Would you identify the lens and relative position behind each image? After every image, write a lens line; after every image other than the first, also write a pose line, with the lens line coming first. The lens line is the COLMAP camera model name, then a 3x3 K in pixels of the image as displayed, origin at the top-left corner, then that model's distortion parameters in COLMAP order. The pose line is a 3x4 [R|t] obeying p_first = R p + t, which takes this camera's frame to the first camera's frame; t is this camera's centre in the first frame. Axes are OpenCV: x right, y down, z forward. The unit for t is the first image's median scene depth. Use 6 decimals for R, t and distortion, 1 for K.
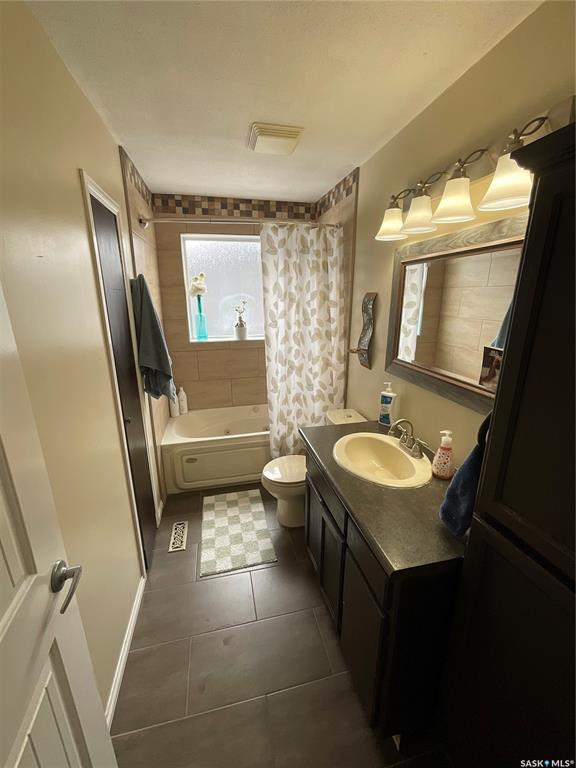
lens RADIAL K [[312.0, 0, 287.6], [0, 312.0, 382.3], [0, 0, 1]] dist [0.000932, 0.000009]
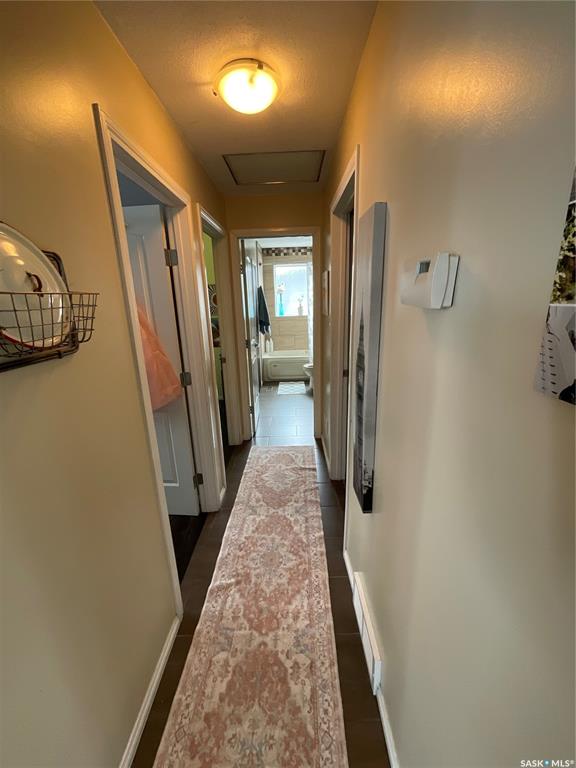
lens RADIAL K [[312.0, 0, 288.5], [0, 312.0, 384.7], [0, 0, 1]] dist [0.000932, 0.000009]
pose [[0.971639, 0.042609, -0.232597, 0.295398], [-0.039845, 0.999068, 0.016573, 0.313386], [0.233087, -0.006835, 0.972432, -1.087321]]
